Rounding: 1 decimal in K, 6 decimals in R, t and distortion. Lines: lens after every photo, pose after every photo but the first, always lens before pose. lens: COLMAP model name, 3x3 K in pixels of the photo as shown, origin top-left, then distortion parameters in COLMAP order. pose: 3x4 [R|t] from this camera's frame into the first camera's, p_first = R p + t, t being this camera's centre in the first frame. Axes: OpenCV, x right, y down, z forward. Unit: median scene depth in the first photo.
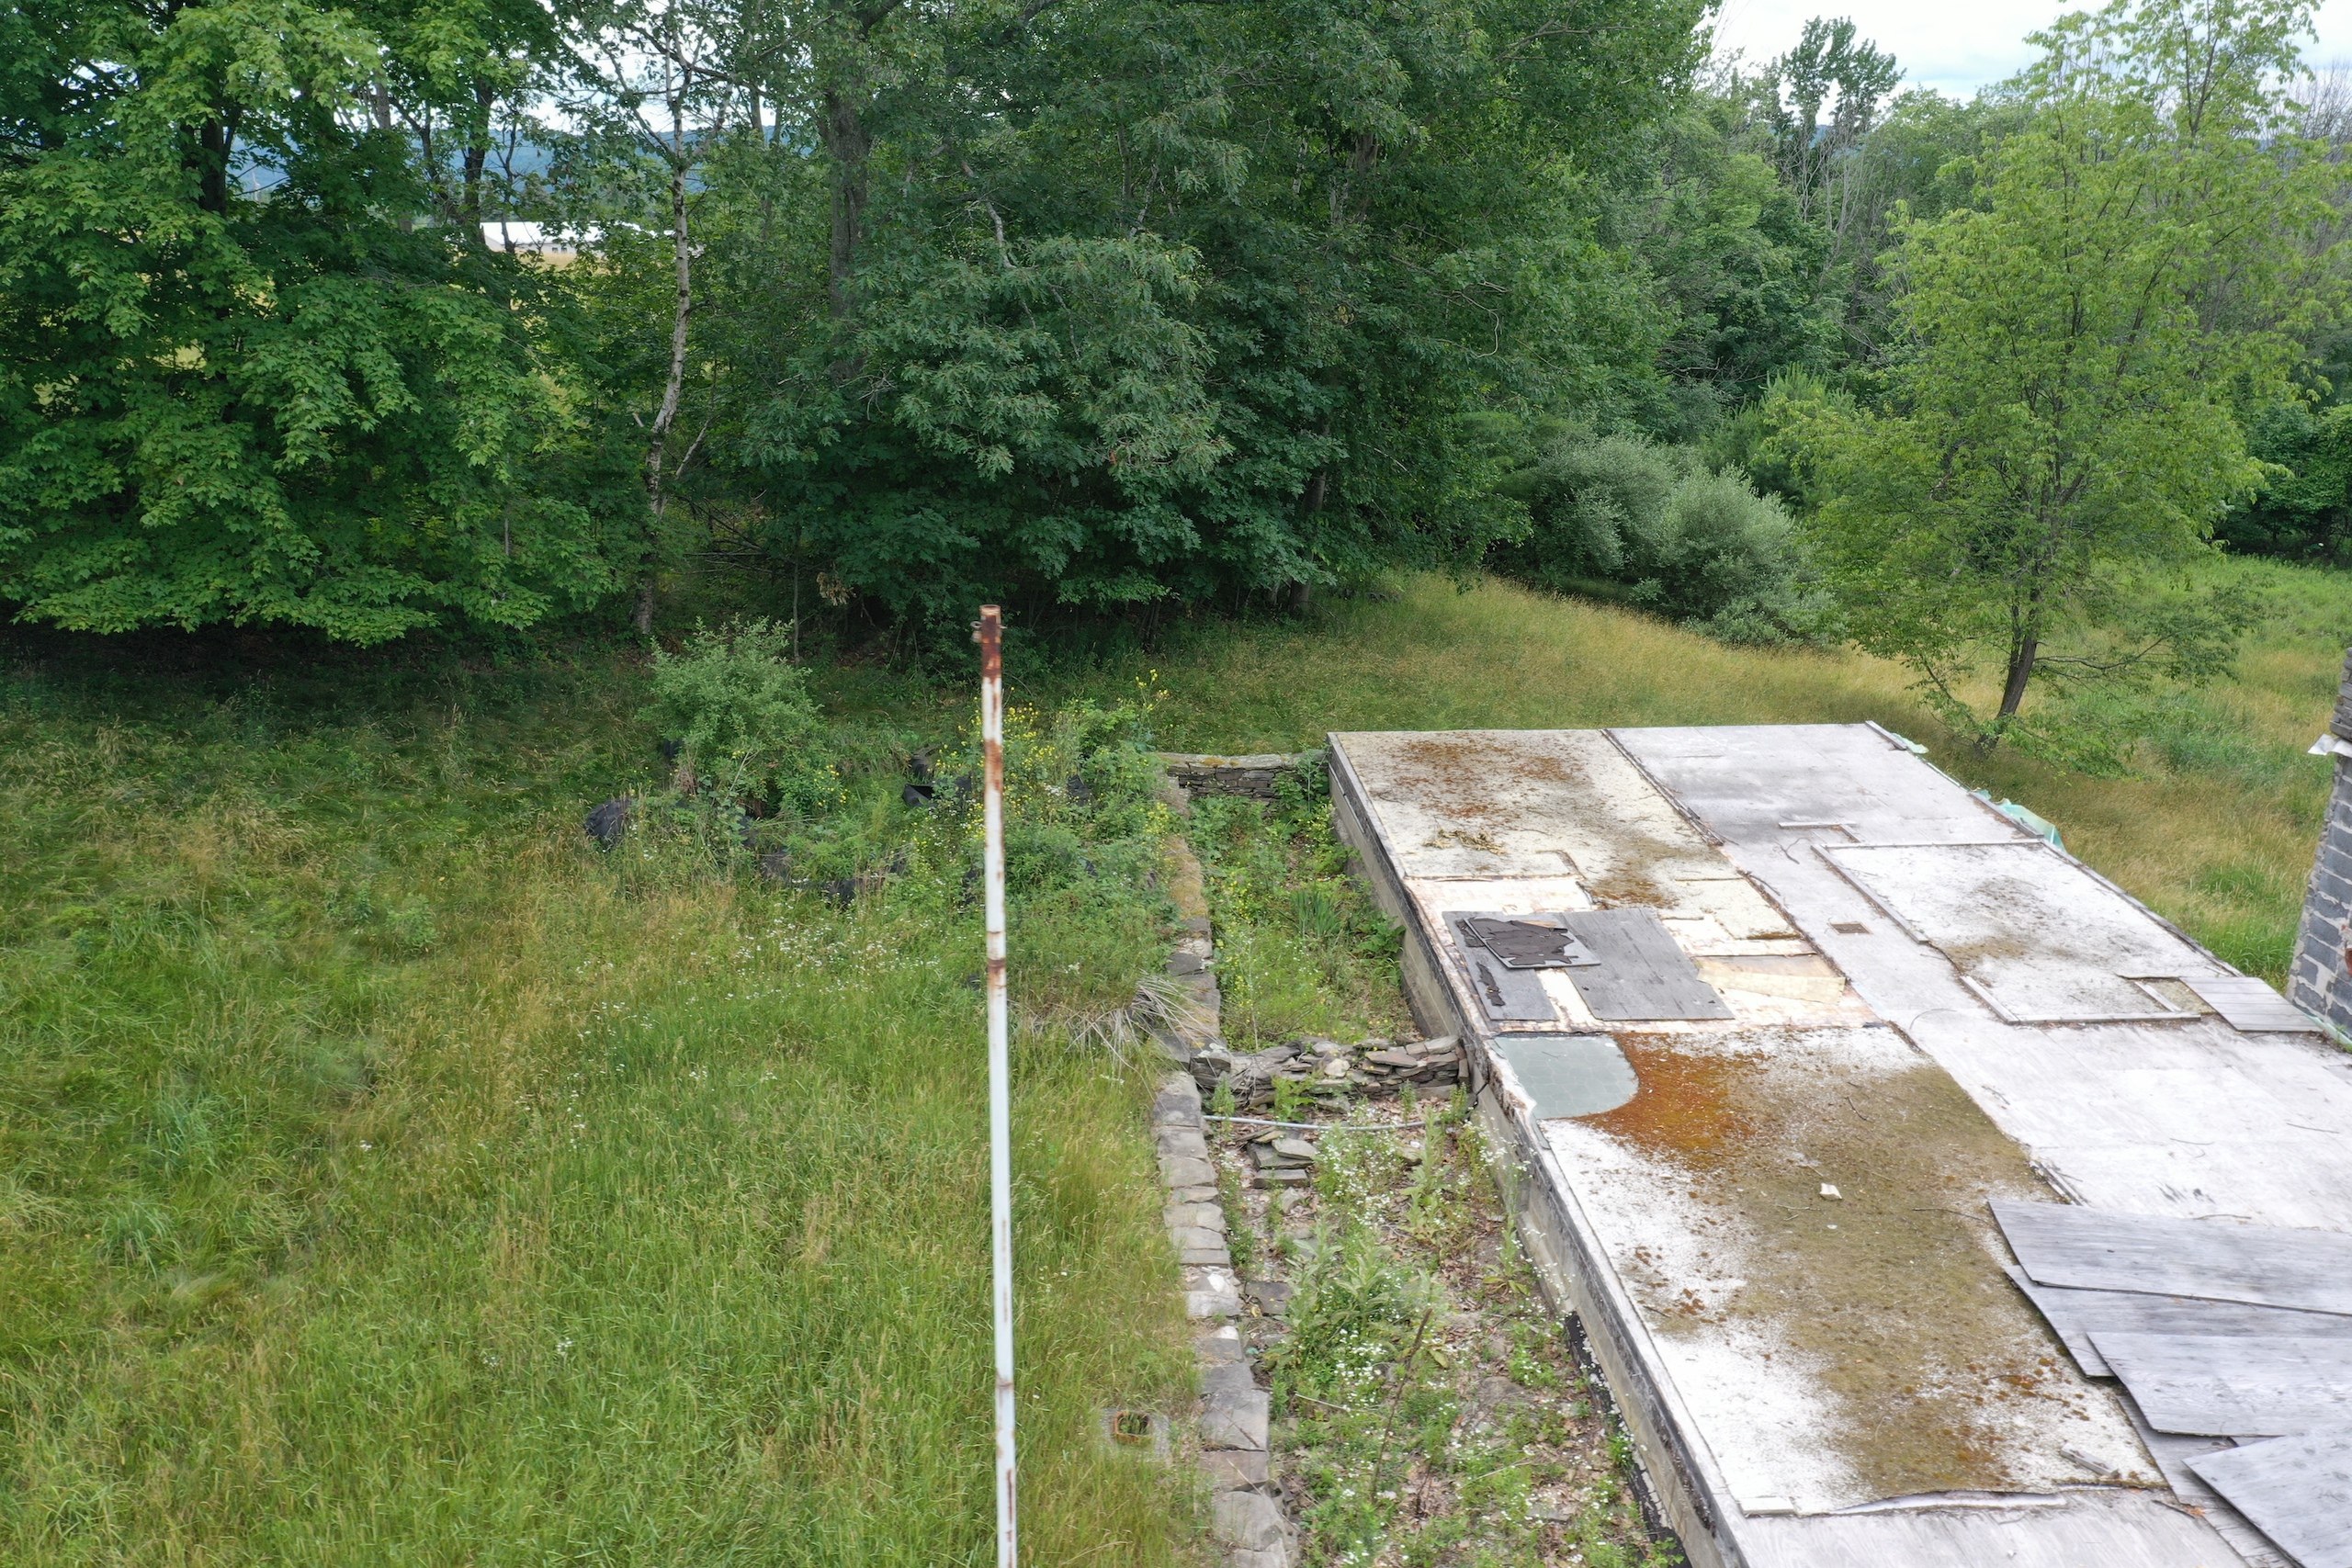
lens RADIAL K [[1914.6, 0, 1173.6], [0, 1914.6, 784.8], [0, 0, 1]] dist [0.006428, 0.002859]
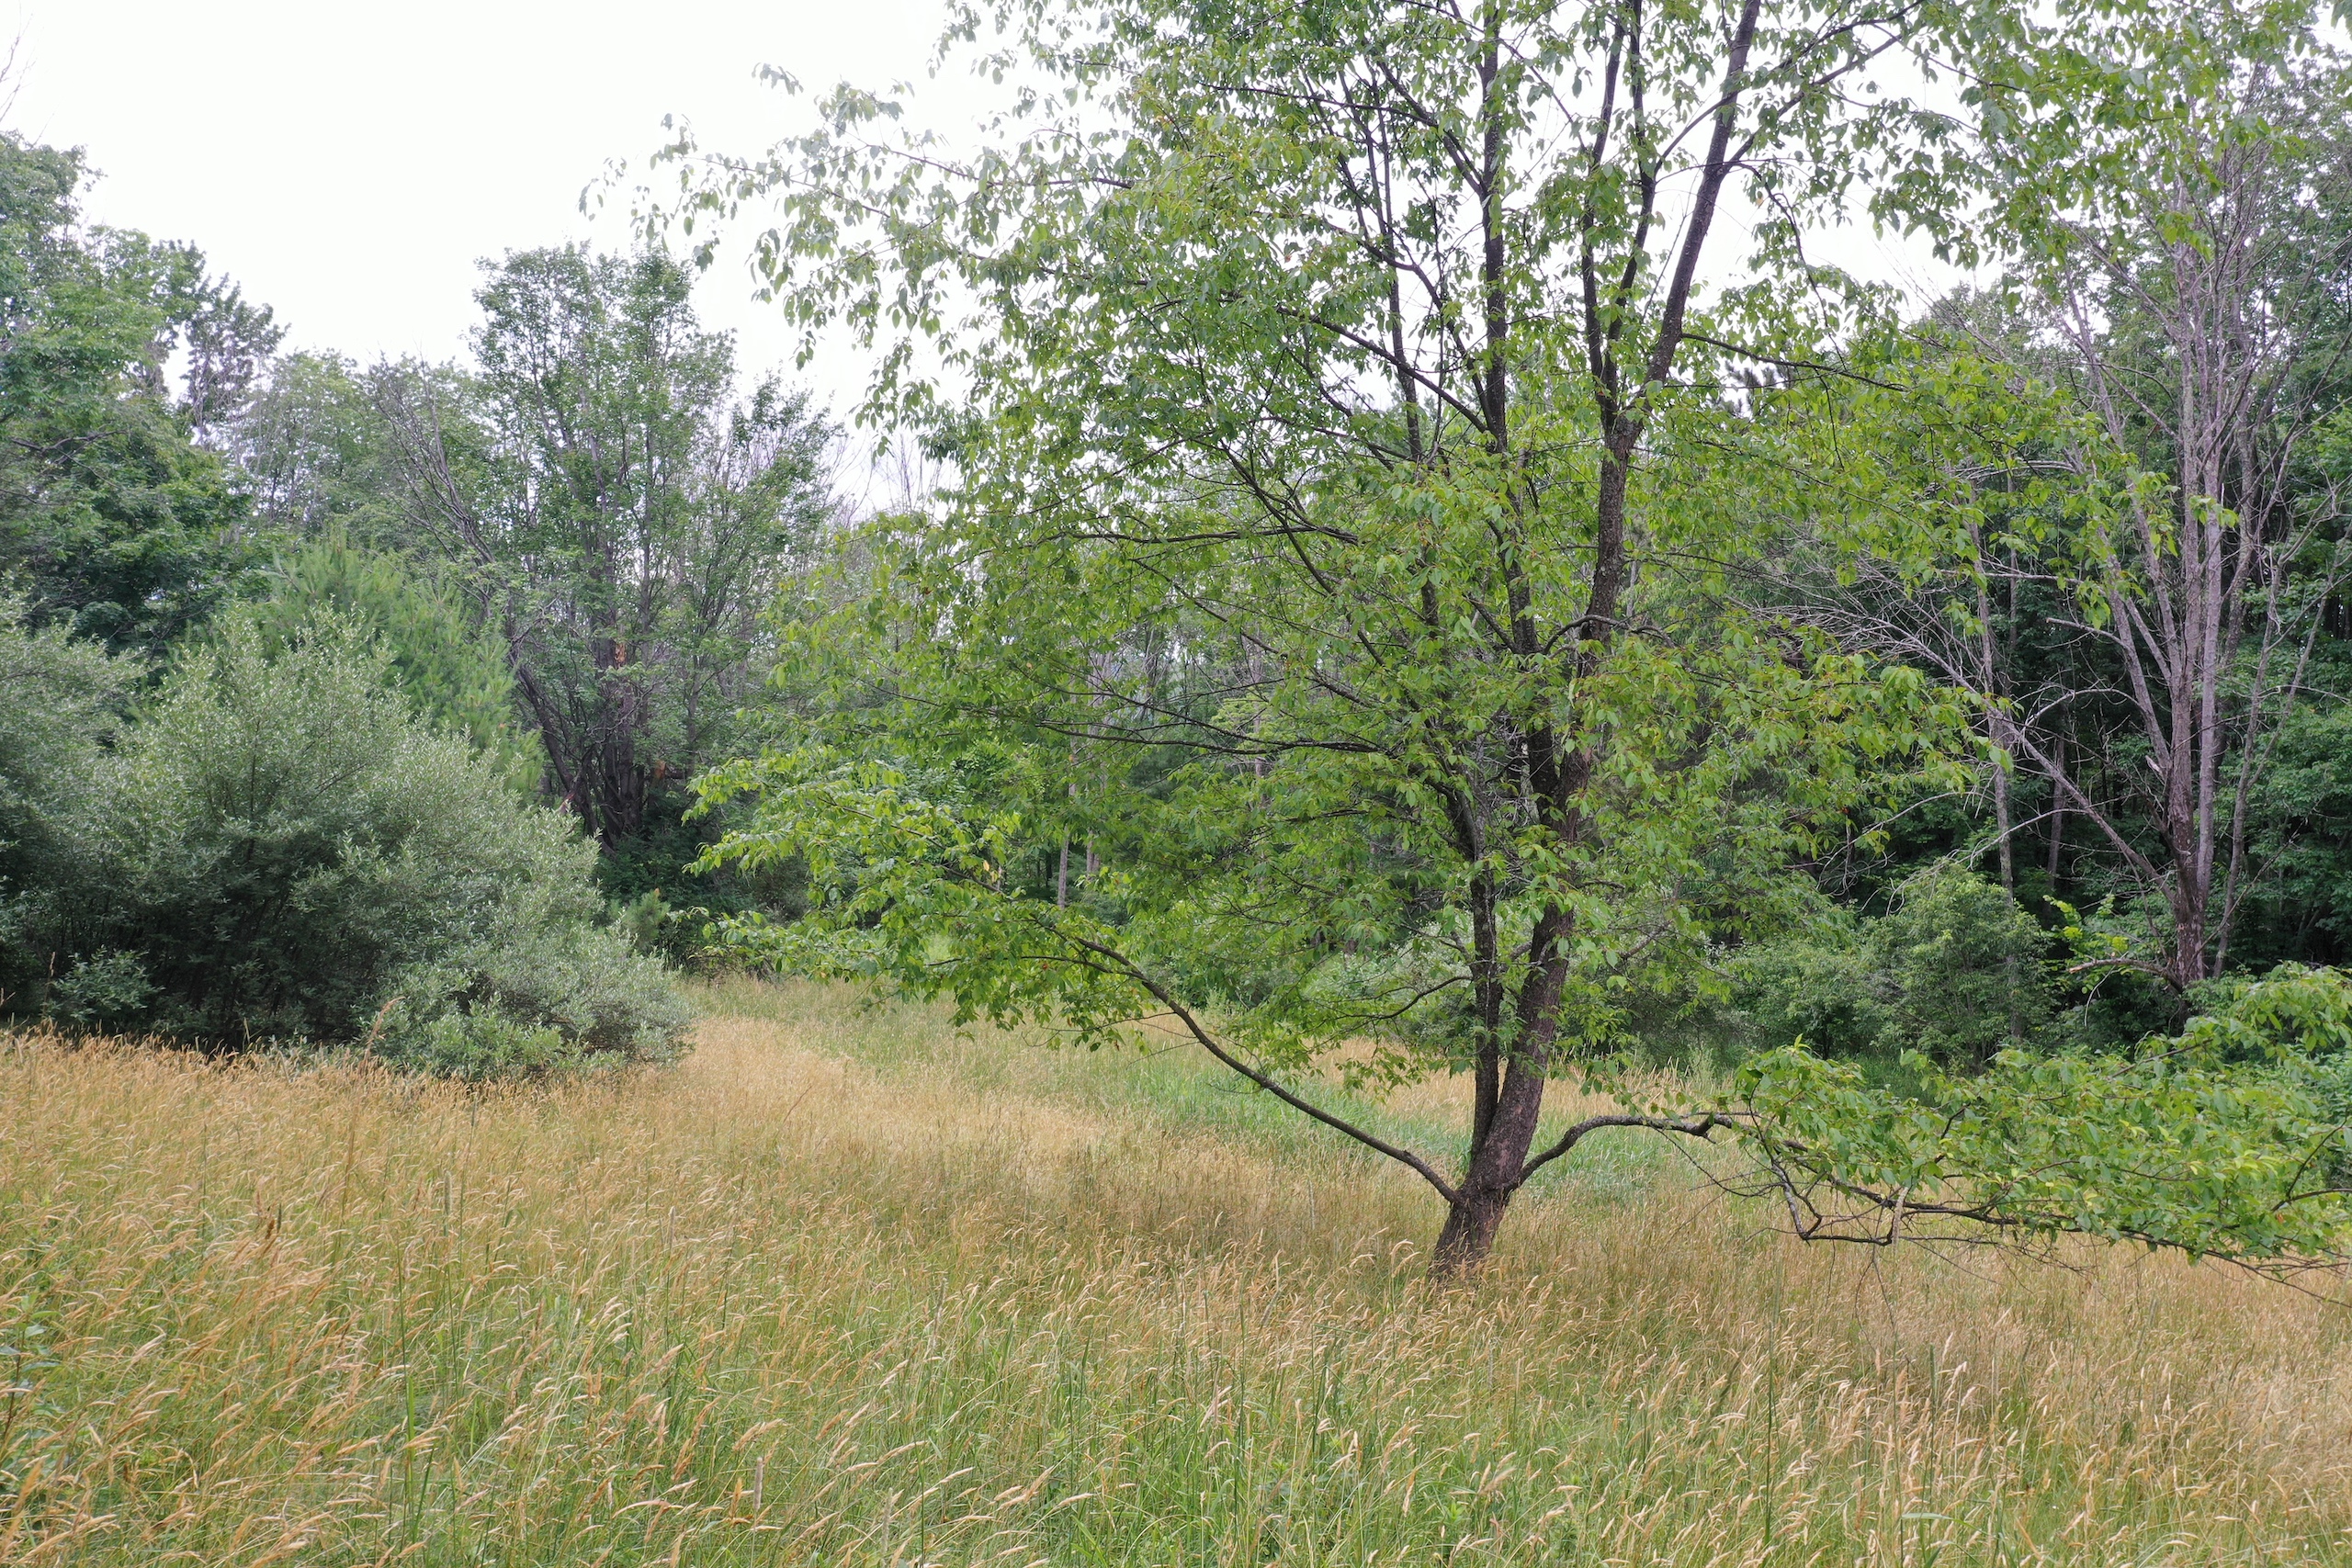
lens RADIAL K [[1914.6, 0, 1175.4], [0, 1914.6, 784.2], [0, 0, 1]] dist [0.006428, 0.002859]
pose [[0.663236, -0.019998, 0.748143, 0.127697], [0.226563, 0.958103, -0.175239, -0.037344], [-0.713293, 0.285726, 0.639979, 0.664037]]
